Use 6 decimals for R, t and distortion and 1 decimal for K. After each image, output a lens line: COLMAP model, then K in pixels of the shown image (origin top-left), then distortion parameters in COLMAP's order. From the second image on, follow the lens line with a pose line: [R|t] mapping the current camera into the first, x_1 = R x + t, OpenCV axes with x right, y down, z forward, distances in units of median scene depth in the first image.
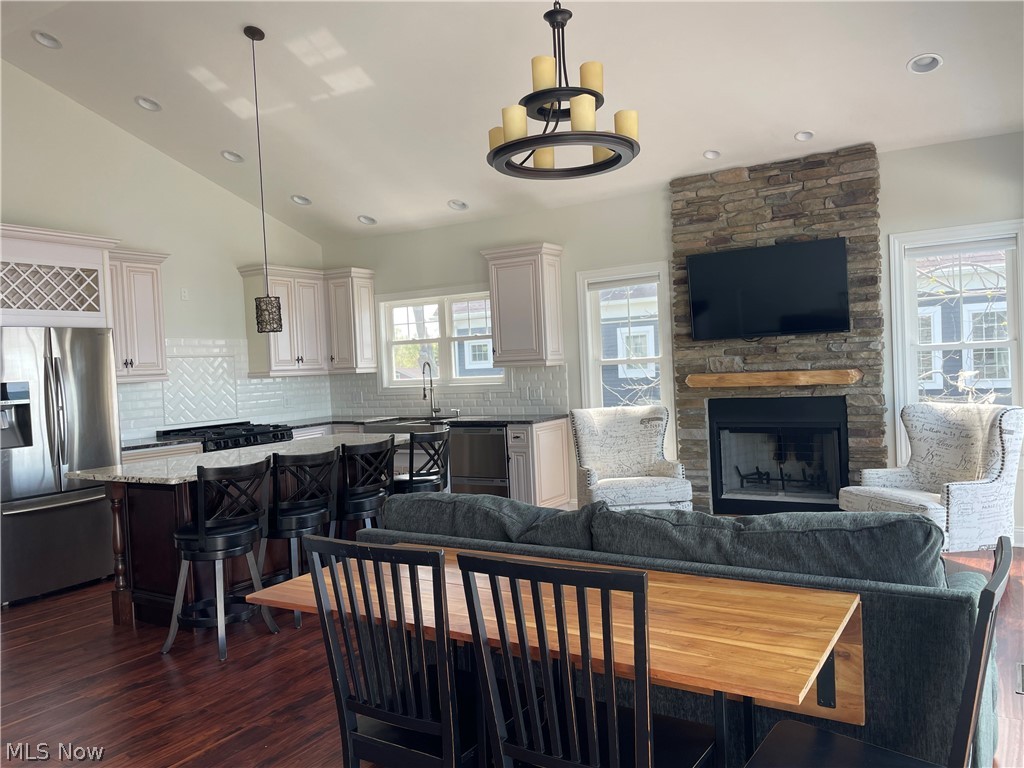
lens RADIAL K [[774.9, 0, 510.6], [0, 774.9, 378.4], [0, 0, 1]] dist [0.095956, -0.124665]
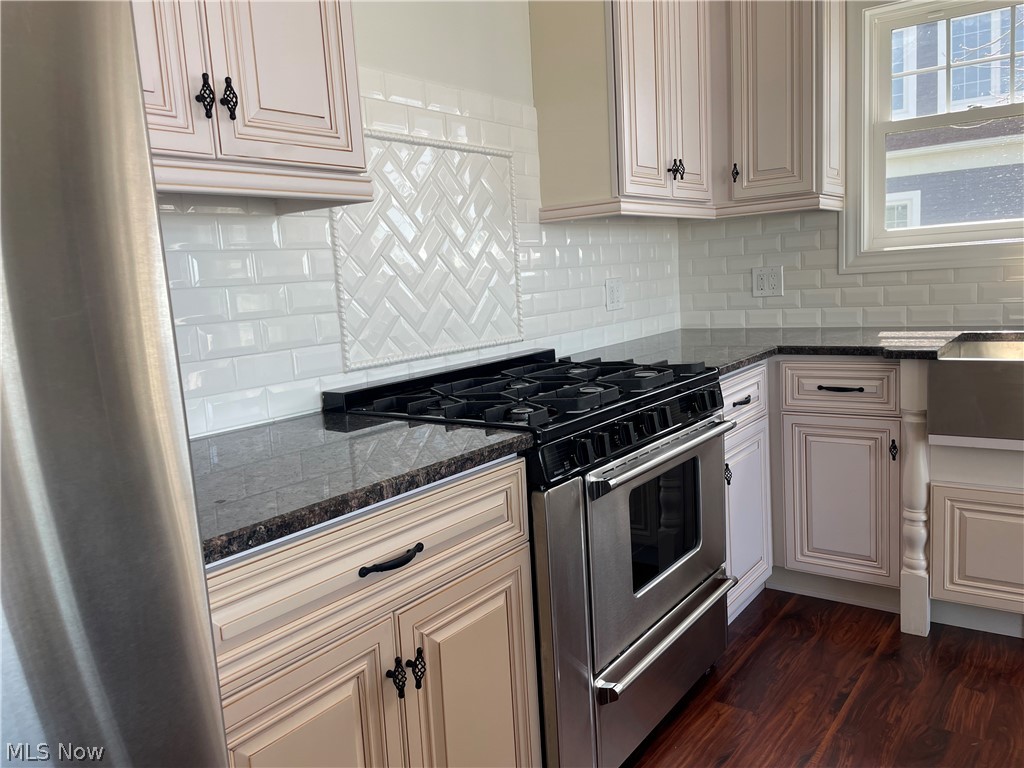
lens RADIAL K [[774.9, 0, 510.6], [0, 774.9, 378.4], [0, 0, 1]] dist [0.095956, -0.124665]
pose [[0.996466, -0.004460, -0.083875, -0.366382], [0.014413, 0.992857, 0.118440, 0.030119], [0.082747, -0.119230, 0.989412, 0.741789]]
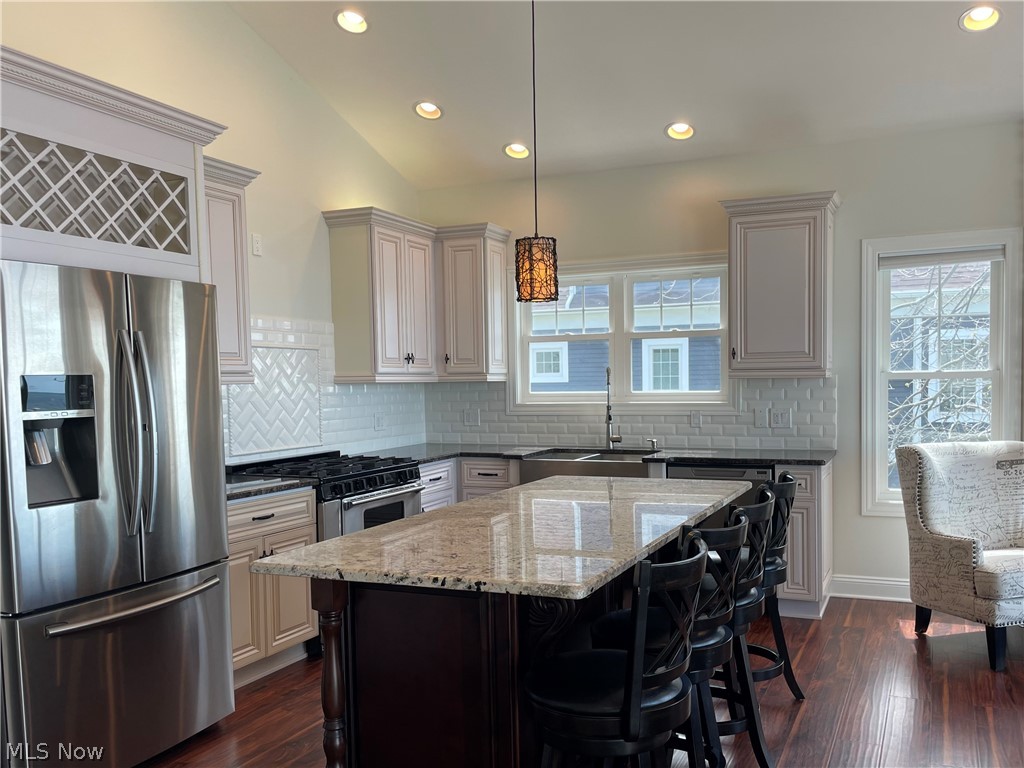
lens RADIAL K [[872.1, 0, 544.2], [0, 872.1, 424.4], [0, 0, 1]] dist [0.073448, -0.007739]
pose [[0.988126, 0.022325, 0.152017, -0.312749], [-0.026704, 0.999283, 0.026828, 0.010280], [-0.151309, -0.030569, 0.988014, 0.290303]]
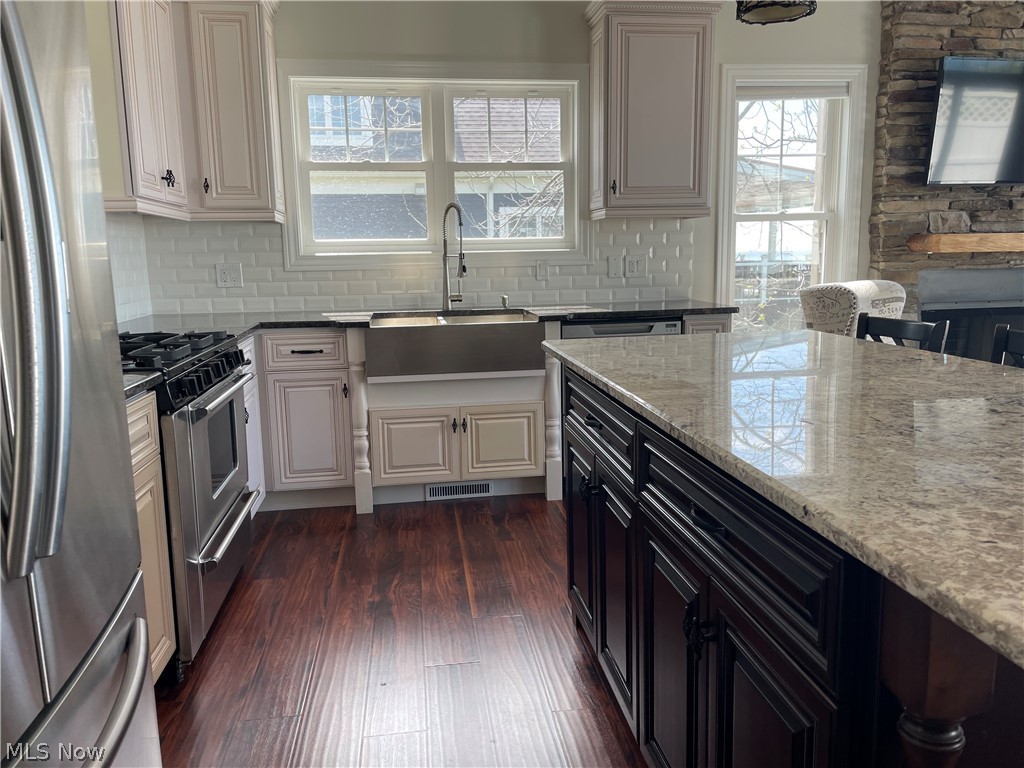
lens RADIAL K [[774.9, 0, 510.6], [0, 774.9, 378.4], [0, 0, 1]] dist [0.095956, -0.124665]
pose [[0.766241, -0.071579, 0.638554, -0.474687], [-0.002677, 0.993412, 0.114569, 0.039682], [-0.642547, -0.089497, 0.761001, 0.635714]]
